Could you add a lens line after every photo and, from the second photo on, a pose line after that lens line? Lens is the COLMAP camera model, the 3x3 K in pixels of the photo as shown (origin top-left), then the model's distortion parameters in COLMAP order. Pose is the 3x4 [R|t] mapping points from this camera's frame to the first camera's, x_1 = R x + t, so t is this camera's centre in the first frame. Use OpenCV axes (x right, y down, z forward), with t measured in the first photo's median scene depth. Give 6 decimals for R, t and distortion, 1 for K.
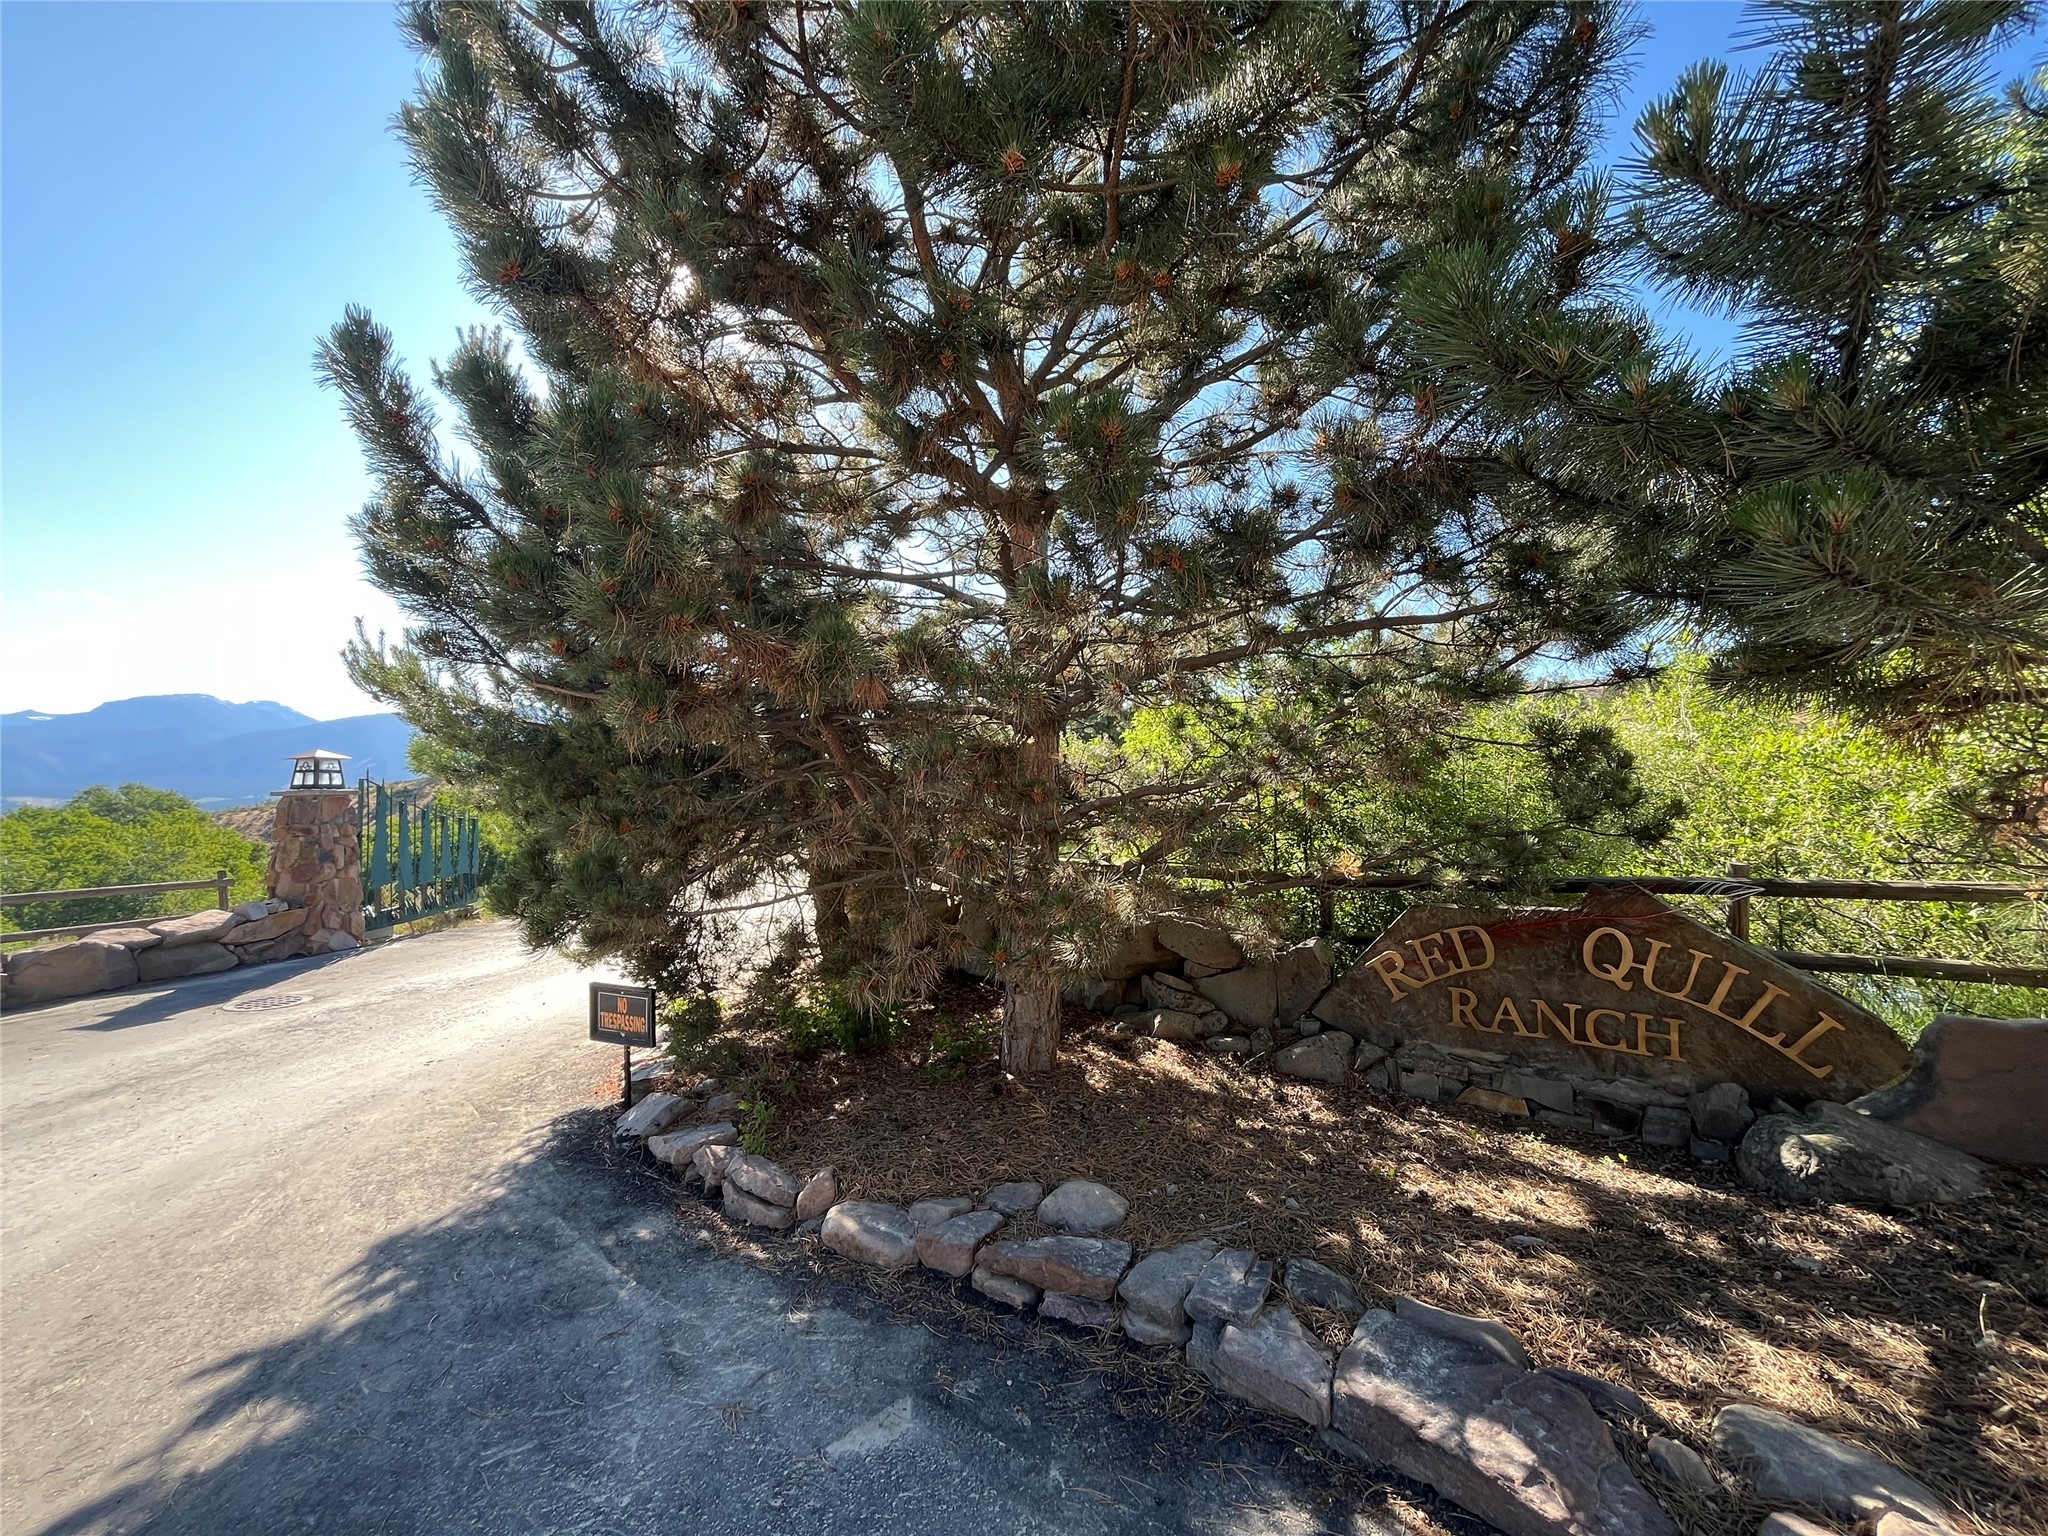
lens RADIAL K [[820.6, 0, 1022.9], [0, 820.6, 768.6], [0, 0, 1]] dist [-0.003448, 0.000341]
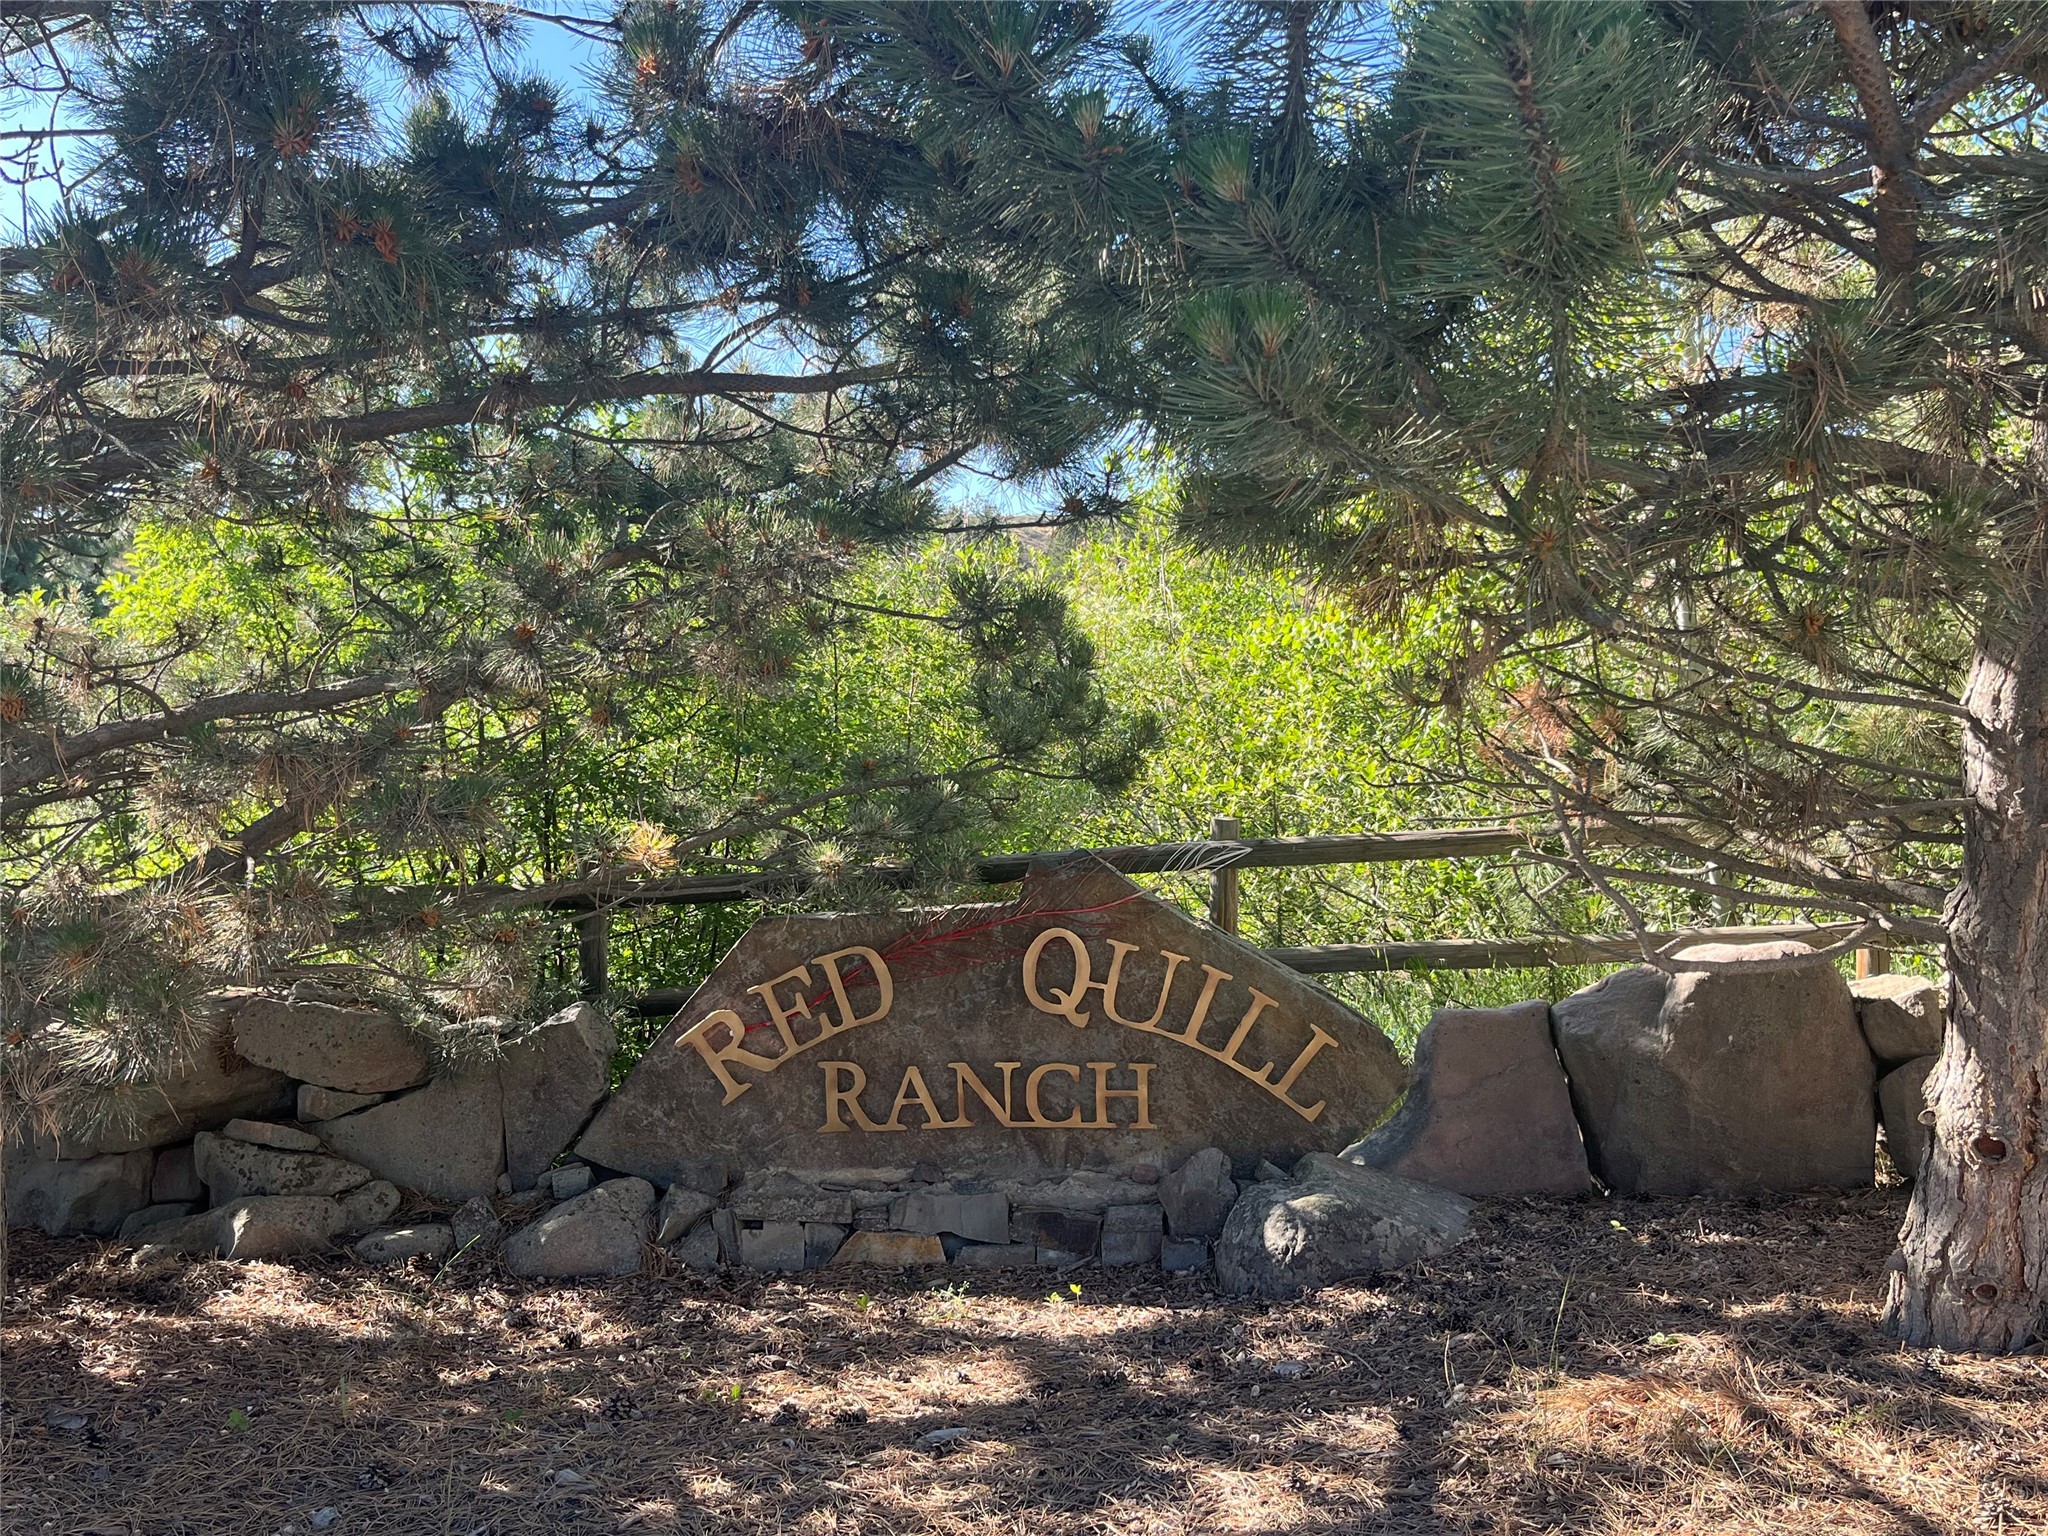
lens RADIAL K [[1852.0, 0, 1024.3], [0, 1852.0, 768.6], [0, 0, 1]] dist [0.042348, -0.025400]
pose [[0.824505, -0.023890, 0.565350, -0.080191], [-0.003065, 0.998905, 0.046680, 0.013813], [-0.565846, -0.040221, 0.823529, -0.114326]]
